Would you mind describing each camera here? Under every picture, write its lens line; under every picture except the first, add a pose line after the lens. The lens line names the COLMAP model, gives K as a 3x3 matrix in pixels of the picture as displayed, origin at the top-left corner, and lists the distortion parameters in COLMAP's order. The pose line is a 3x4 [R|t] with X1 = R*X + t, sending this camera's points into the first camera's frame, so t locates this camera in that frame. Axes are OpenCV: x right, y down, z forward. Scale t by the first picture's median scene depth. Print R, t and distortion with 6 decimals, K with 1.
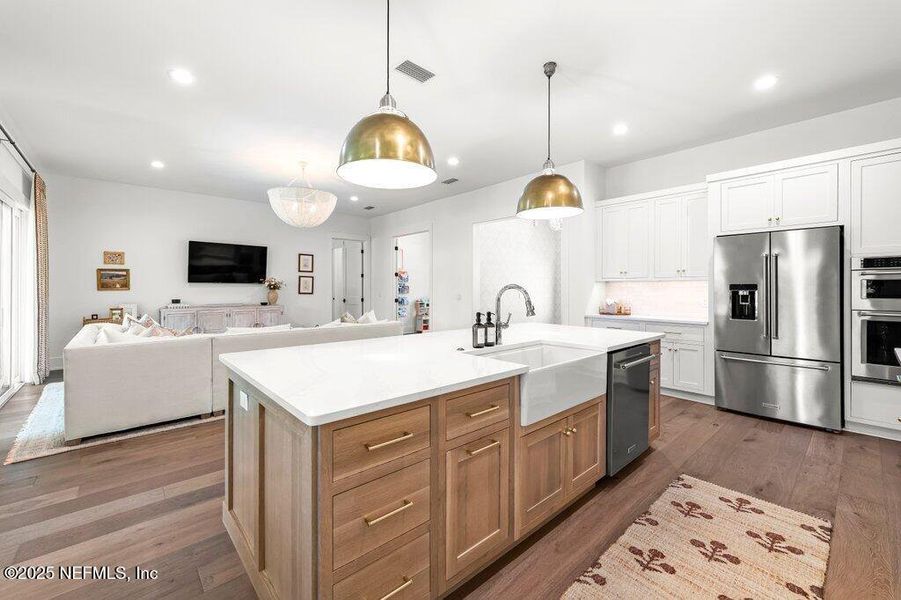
lens RADIAL K [[365.2, 0, 450.9], [0, 365.2, 286.6], [0, 0, 1]] dist [-0.004855, 0.001906]
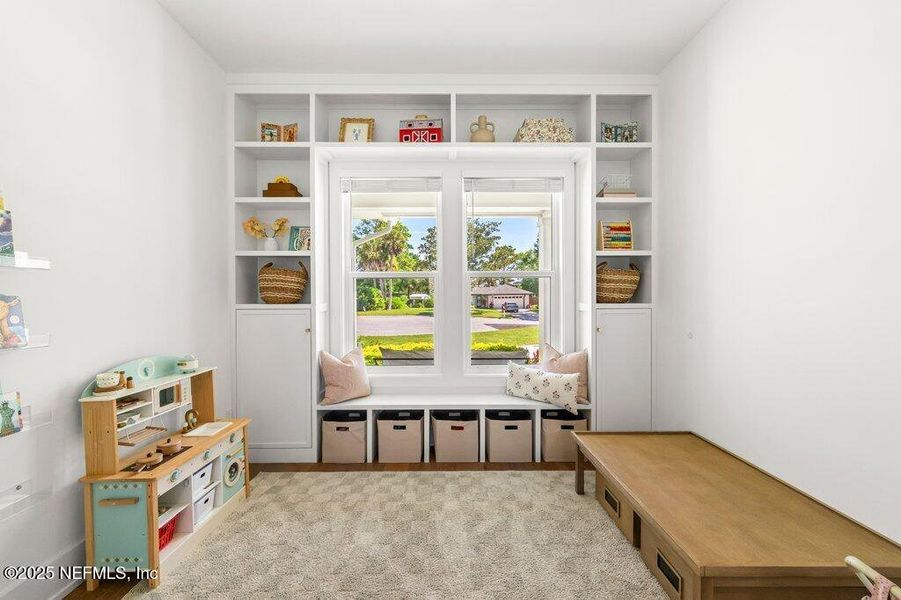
lens RADIAL K [[365.2, 0, 447.3], [0, 365.2, 301.8], [0, 0, 1]] dist [-0.004855, 0.001906]
pose [[0.674188, -0.012631, 0.738452, -0.166924], [0.002038, 0.999882, 0.015242, -0.002182], [-0.738557, -0.008771, 0.674134, 1.216151]]
